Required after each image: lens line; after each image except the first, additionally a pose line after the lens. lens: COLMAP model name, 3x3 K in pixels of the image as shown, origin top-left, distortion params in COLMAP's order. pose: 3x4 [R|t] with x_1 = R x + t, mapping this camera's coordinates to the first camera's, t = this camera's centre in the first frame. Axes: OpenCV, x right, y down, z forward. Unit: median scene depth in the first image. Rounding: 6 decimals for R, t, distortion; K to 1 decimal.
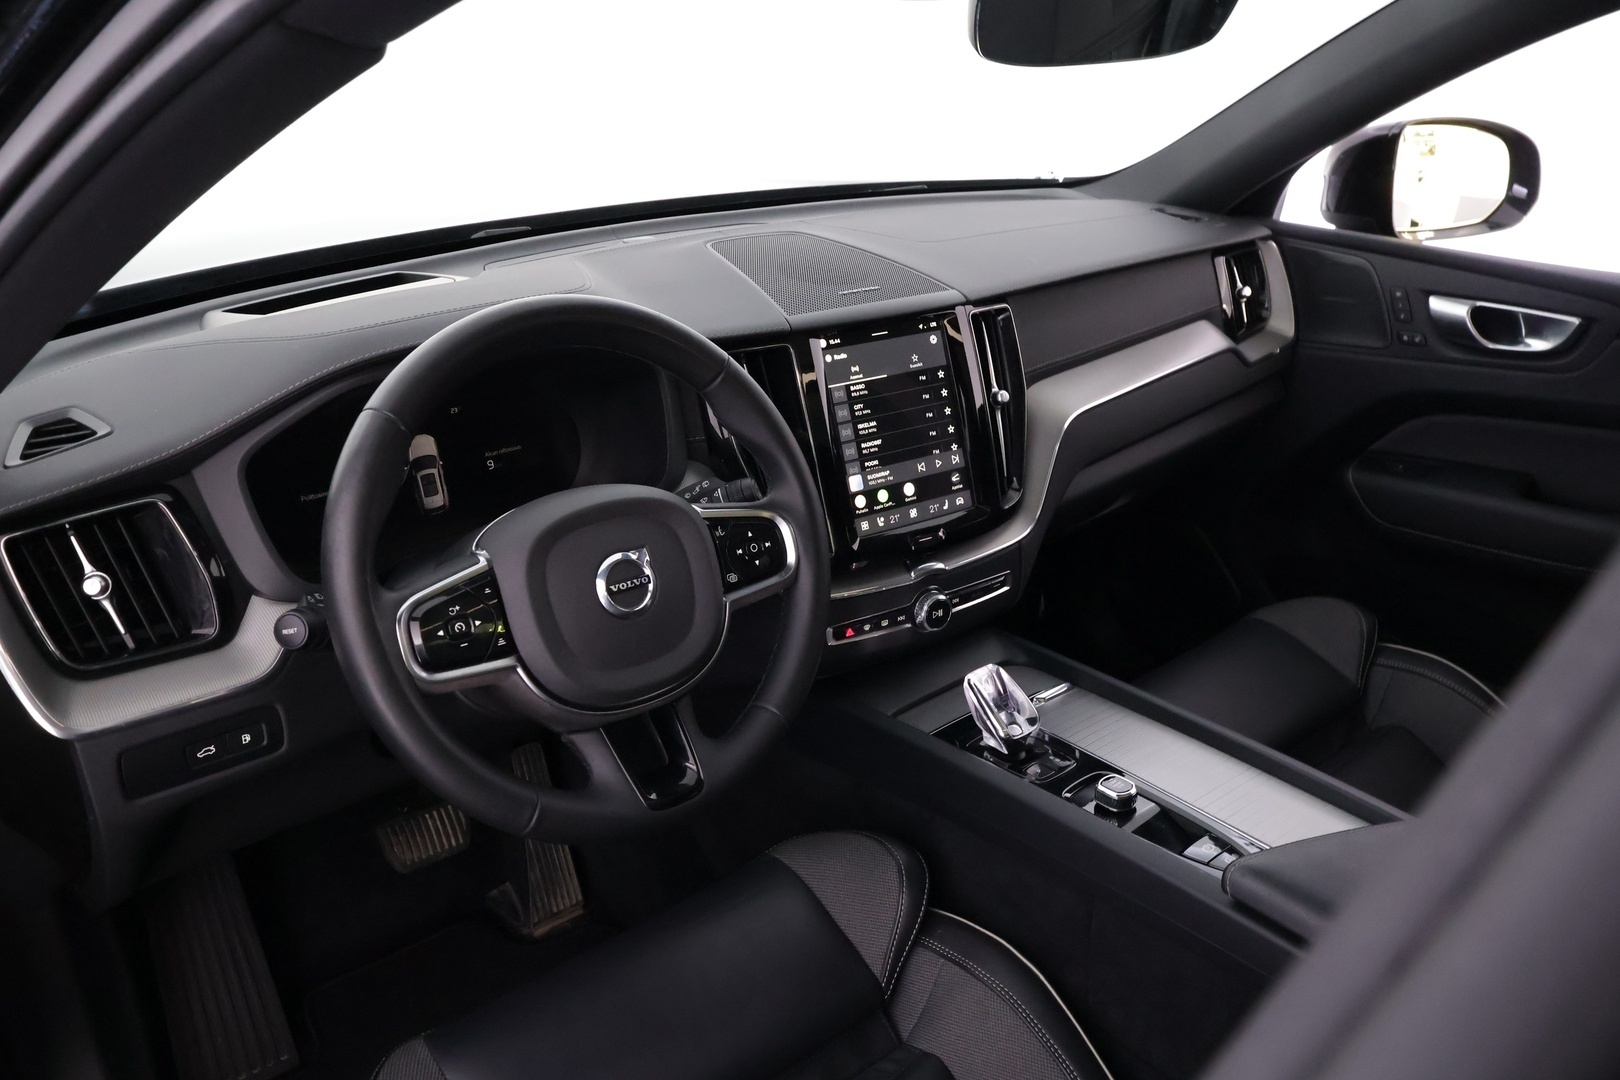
lens RADIAL K [[1305.1, 0, 810.0], [0, 1305.1, 540.0], [0, 0, 1]] dist [0.006298, 0.000037]
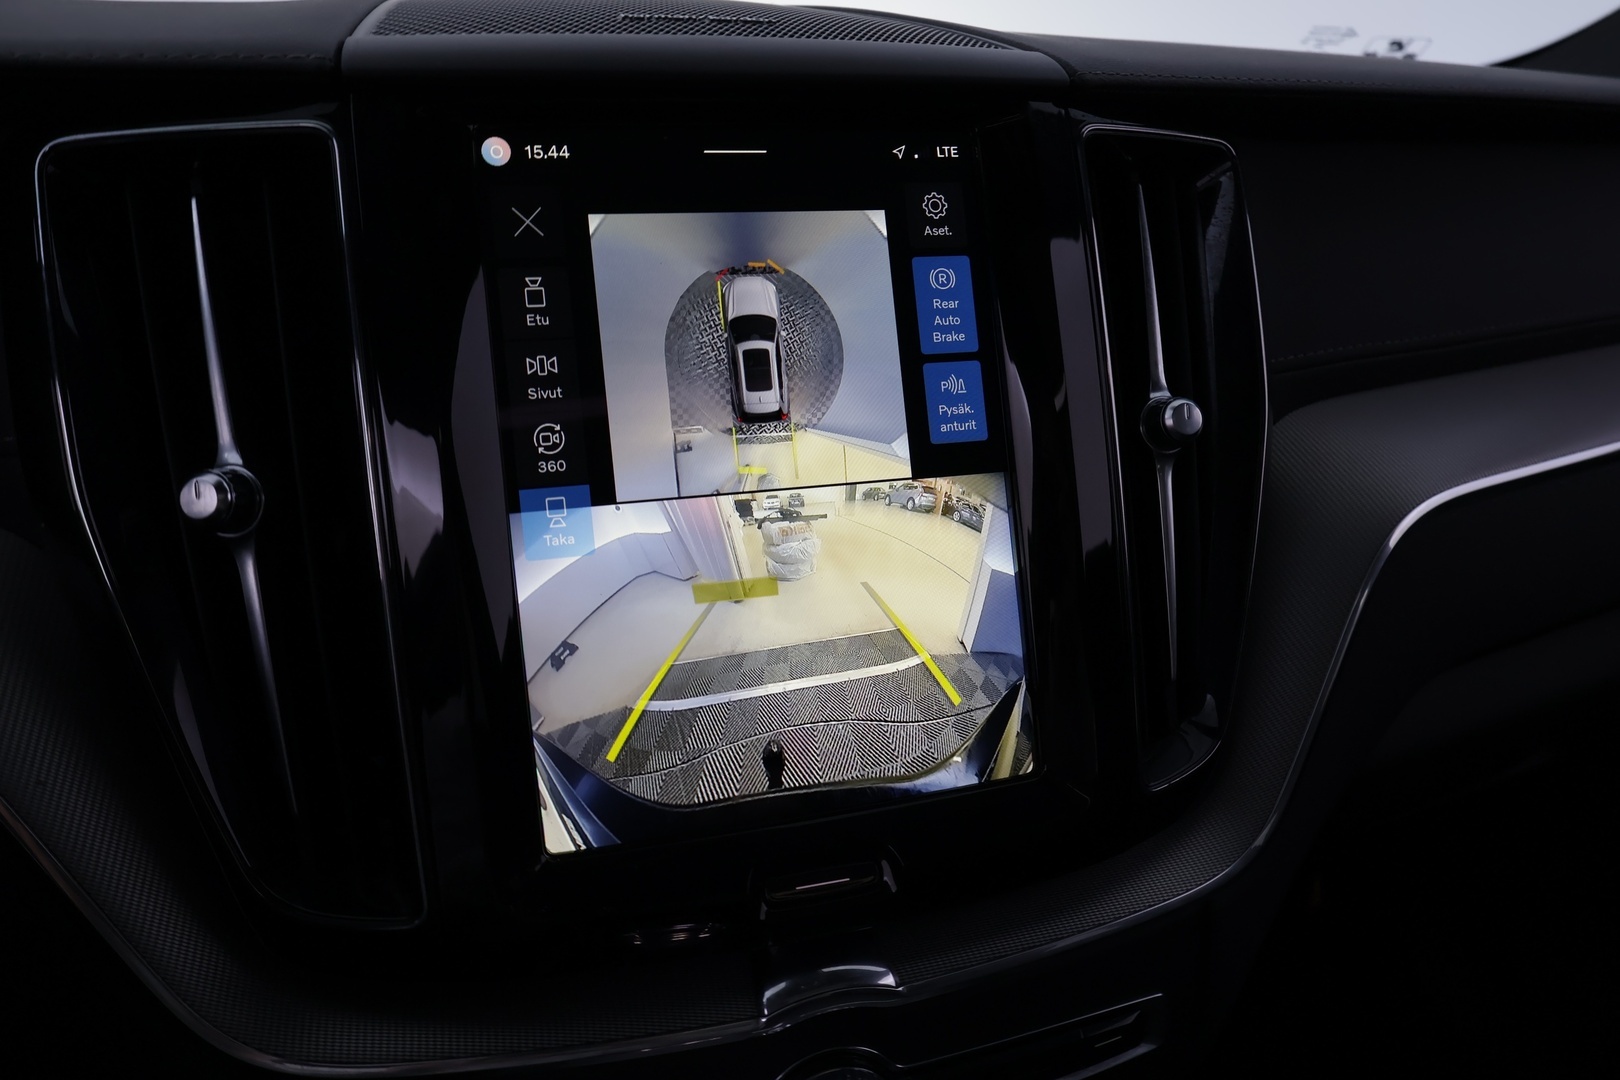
lens RADIAL K [[1307.8, 0, 810.0], [0, 1307.8, 540.0], [0, 0, 1]] dist [0.004012, 0.003384]
pose [[0.969024, 0.089920, -0.230014, 0.142147], [-0.110148, 0.990956, -0.076644, -0.050910], [0.221041, 0.099606, 0.970165, 0.717629]]
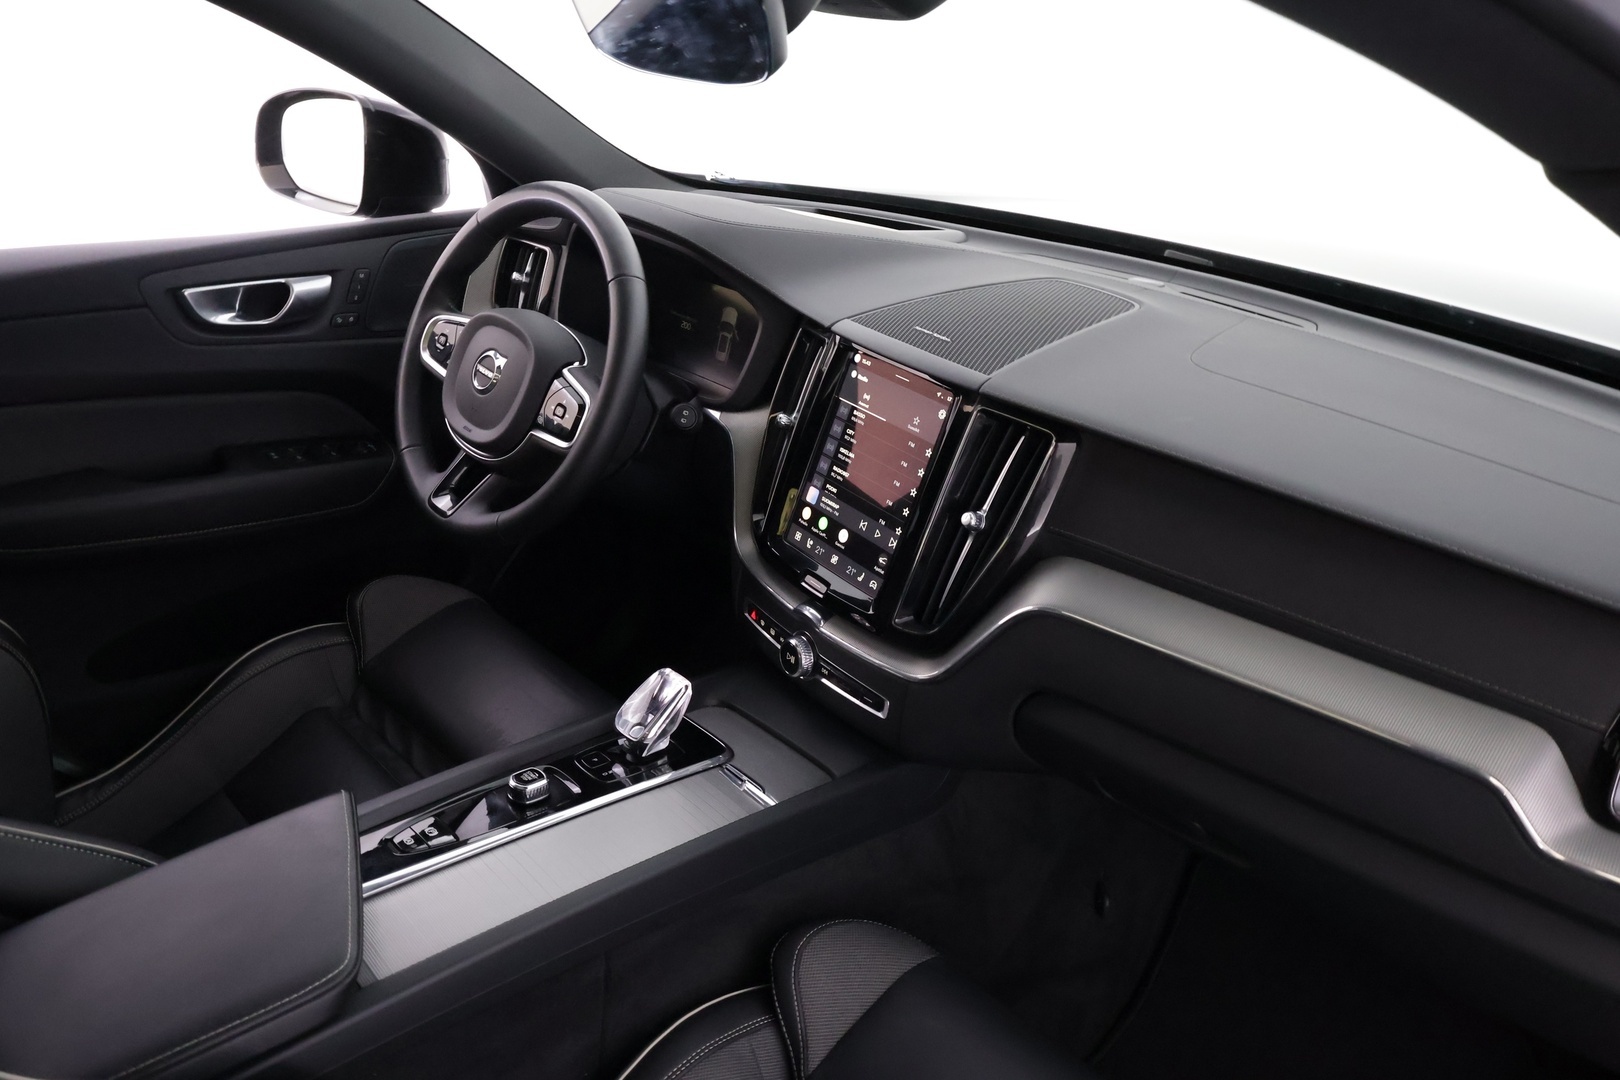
lens RADIAL K [[1307.8, 0, 810.0], [0, 1307.8, 540.0], [0, 0, 1]] dist [0.004012, 0.003384]
pose [[0.052170, 0.423985, -0.904165, 0.923312], [-0.454626, 0.816219, 0.356513, -0.359675], [0.889153, 0.392458, 0.235337, 0.755794]]
